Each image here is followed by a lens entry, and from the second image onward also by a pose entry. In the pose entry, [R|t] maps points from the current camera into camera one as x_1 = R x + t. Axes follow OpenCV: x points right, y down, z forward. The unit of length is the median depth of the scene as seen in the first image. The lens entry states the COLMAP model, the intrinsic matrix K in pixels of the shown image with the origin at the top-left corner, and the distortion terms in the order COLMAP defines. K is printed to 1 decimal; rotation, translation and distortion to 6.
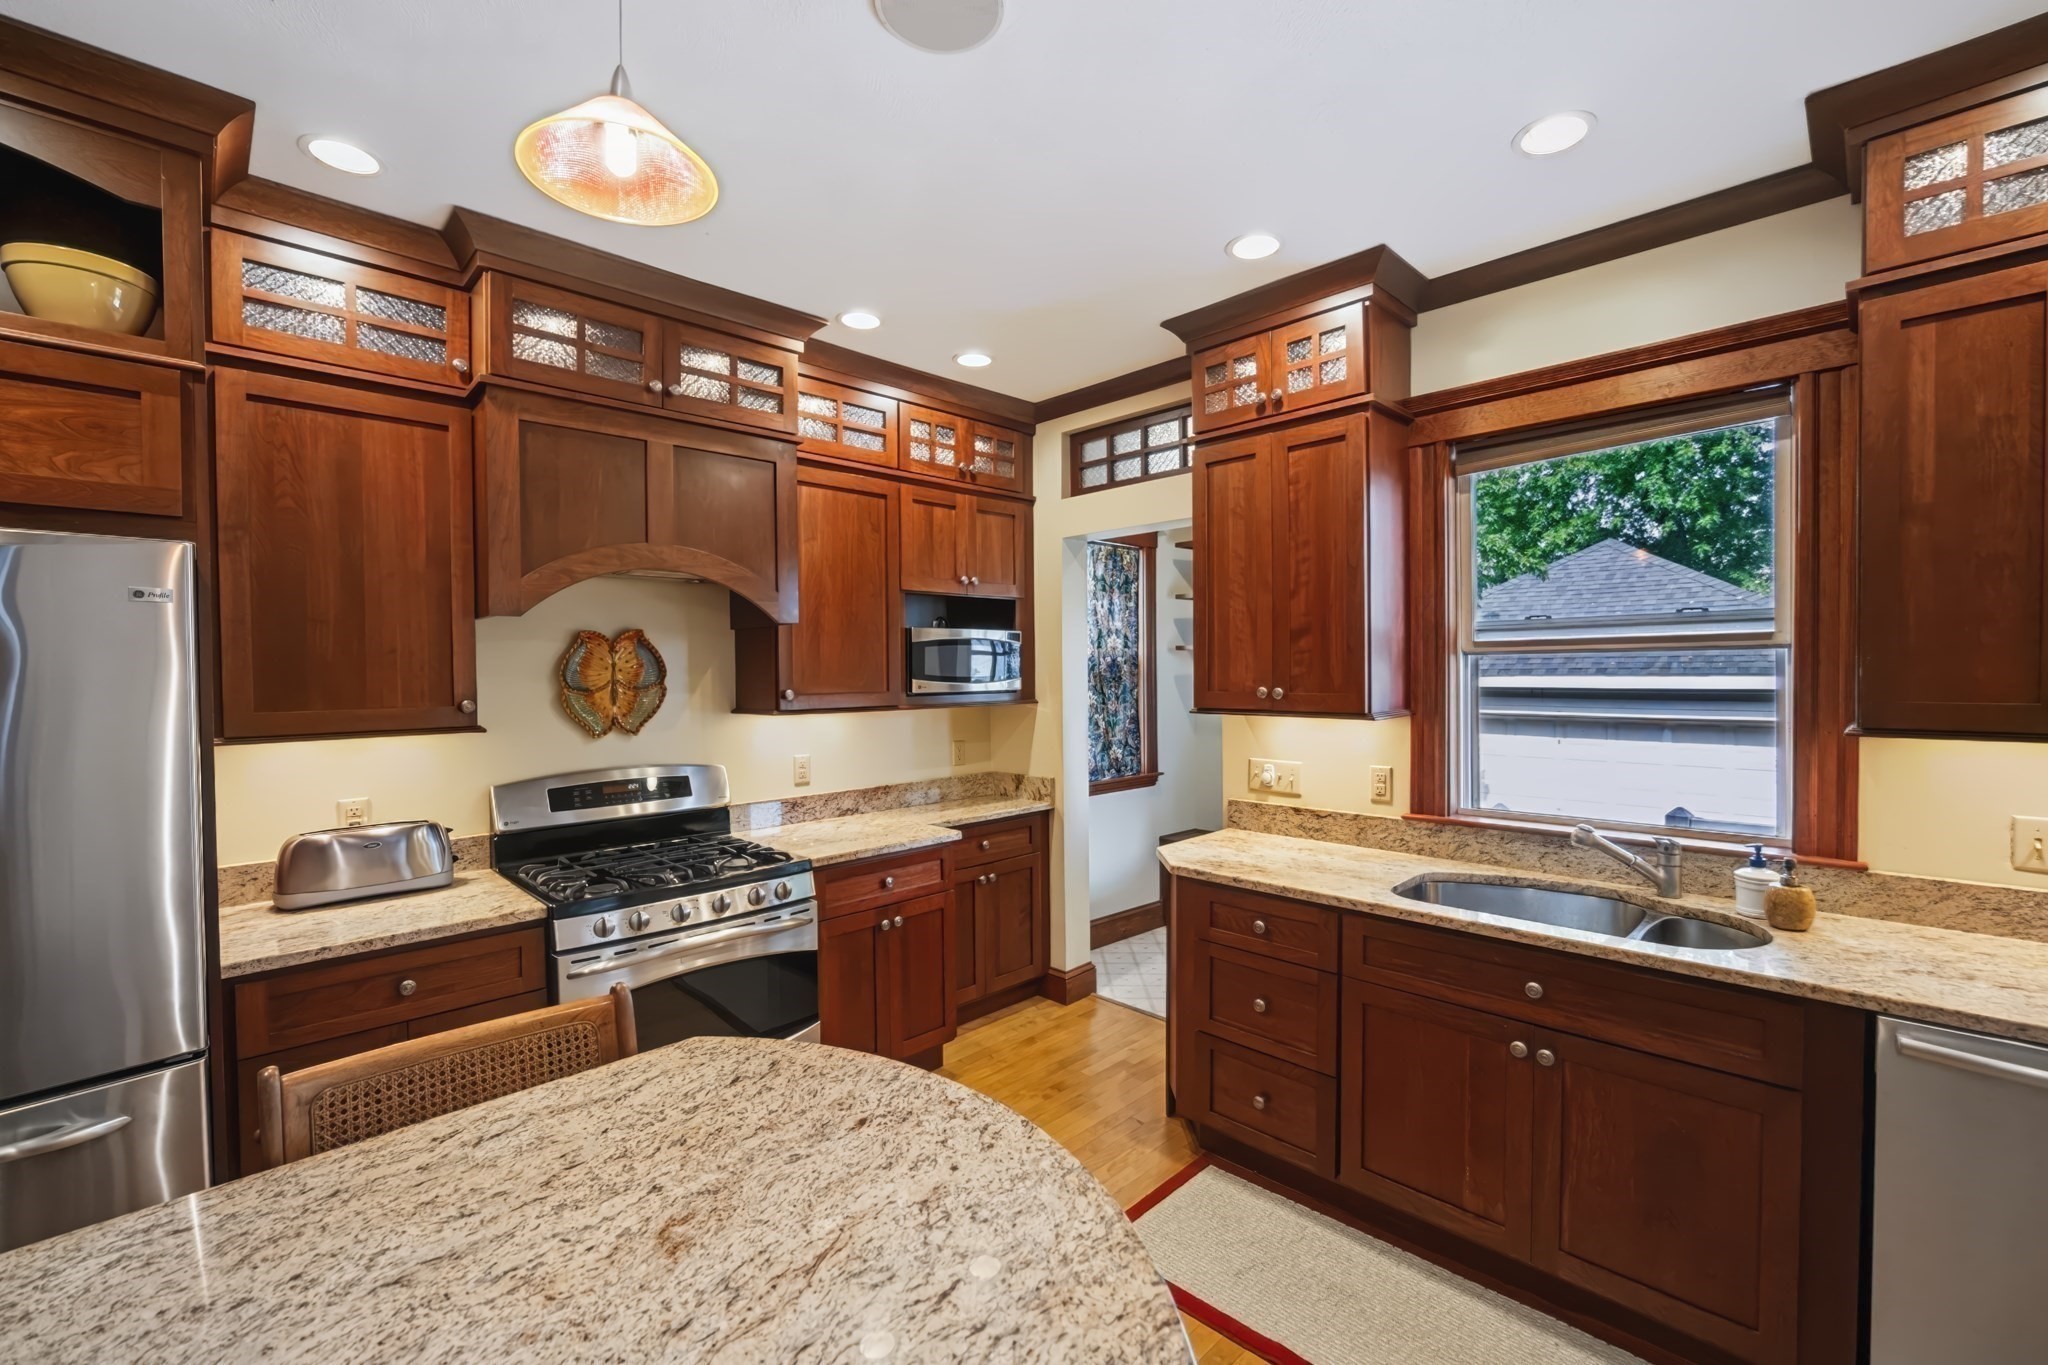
lens RADIAL K [[821.6, 0, 1026.2], [0, 821.6, 686.0], [0, 0, 1]] dist [-0.037642, 0.010431]
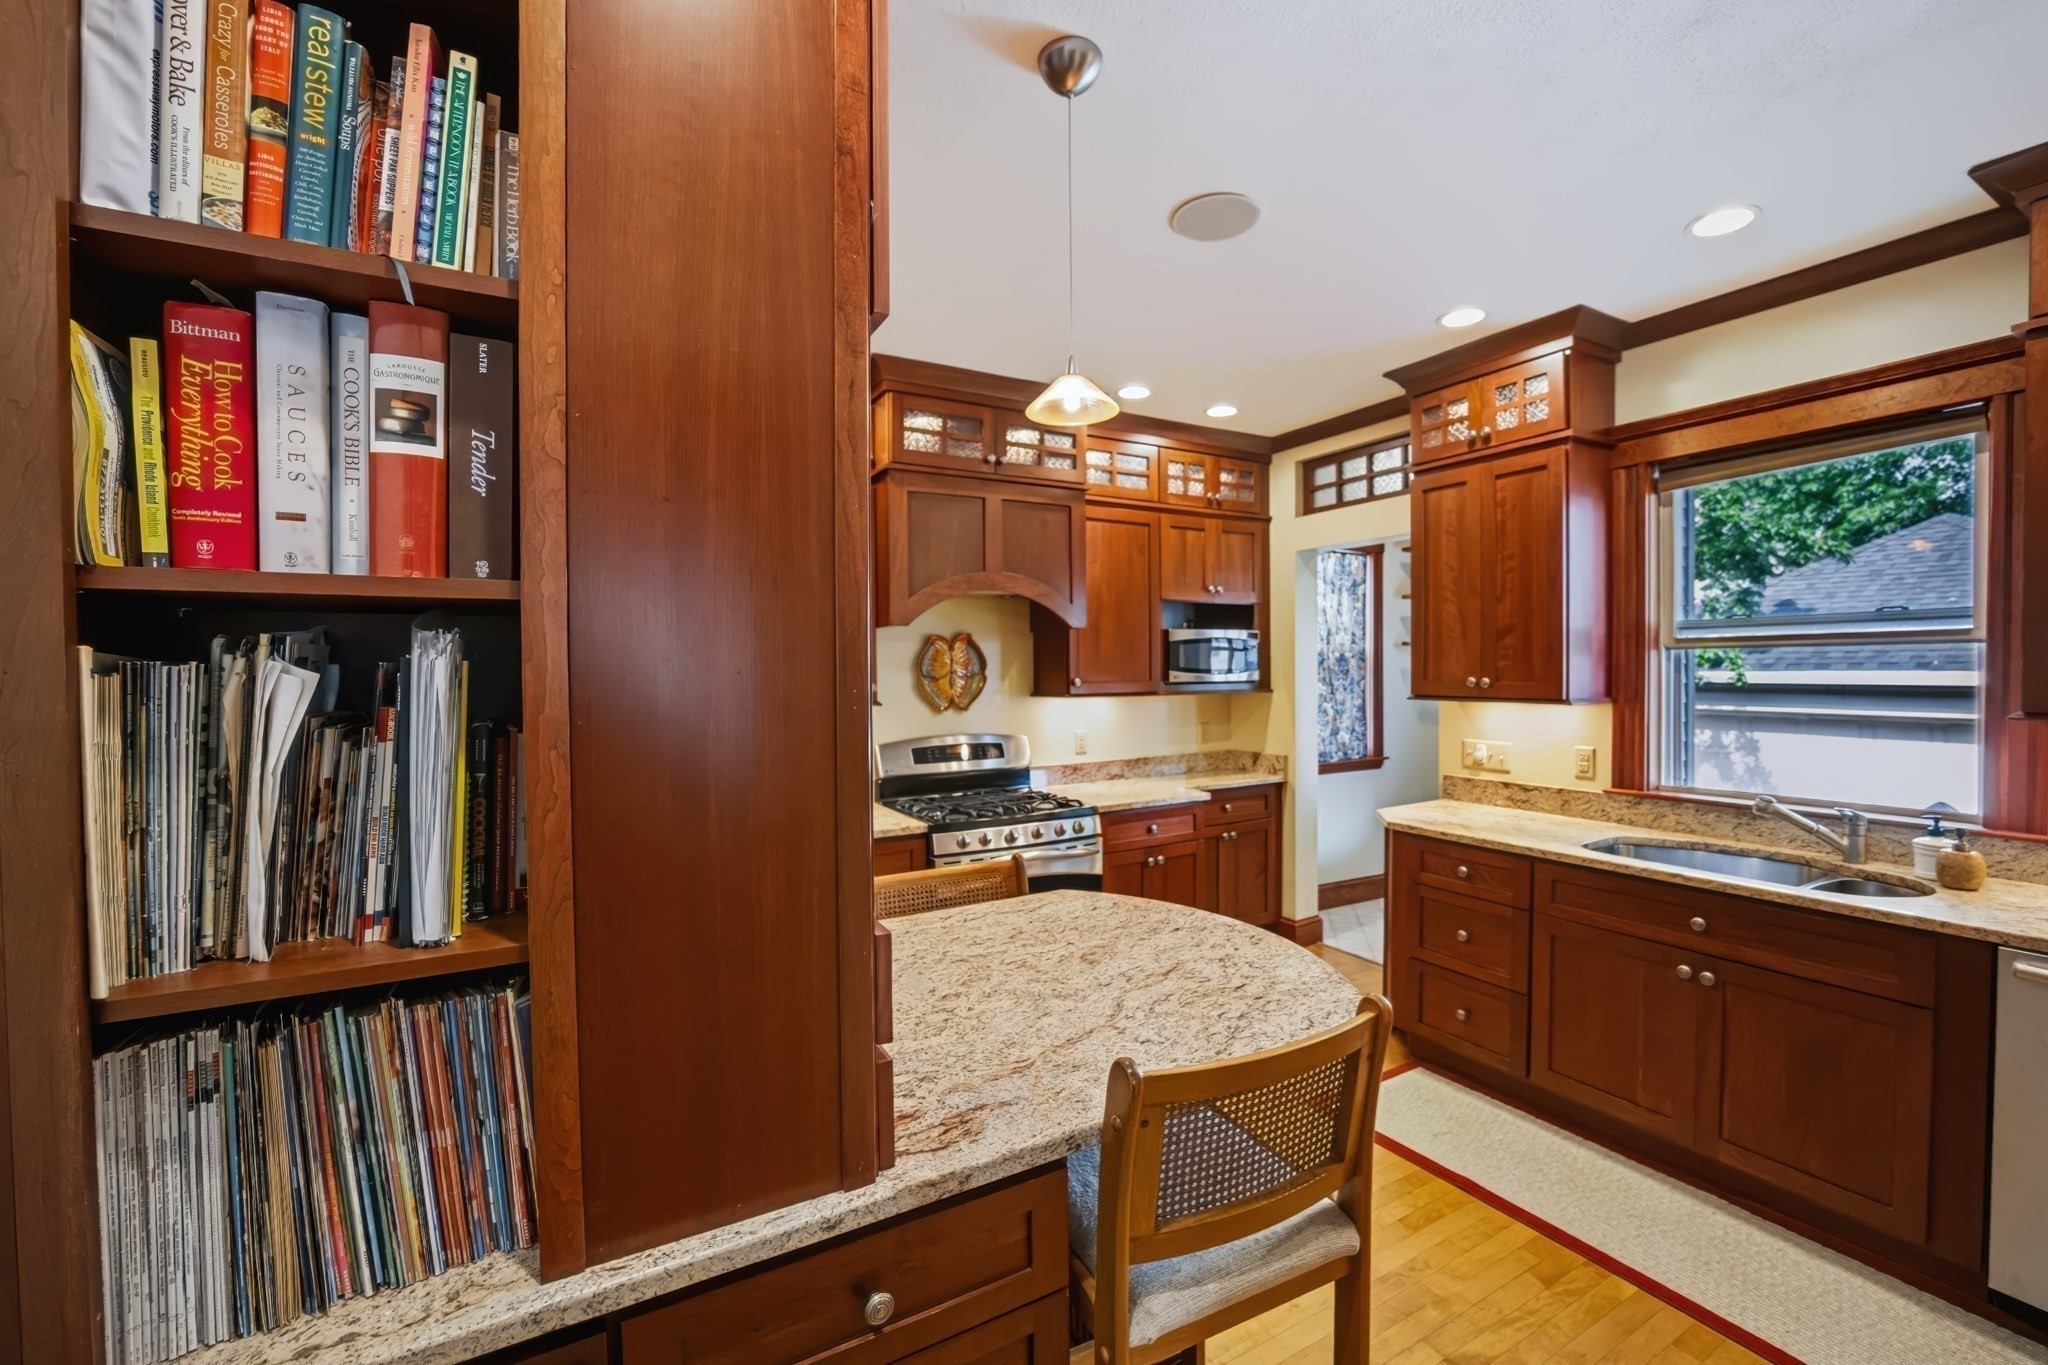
lens RADIAL K [[821.6, 0, 1026.2], [0, 821.6, 686.0], [0, 0, 1]] dist [-0.037642, 0.010431]
pose [[0.964902, 0.006591, -0.262527, -0.027056], [-0.004953, 0.999964, 0.006899, 0.008936], [0.262563, -0.005357, 0.964900, -0.319859]]
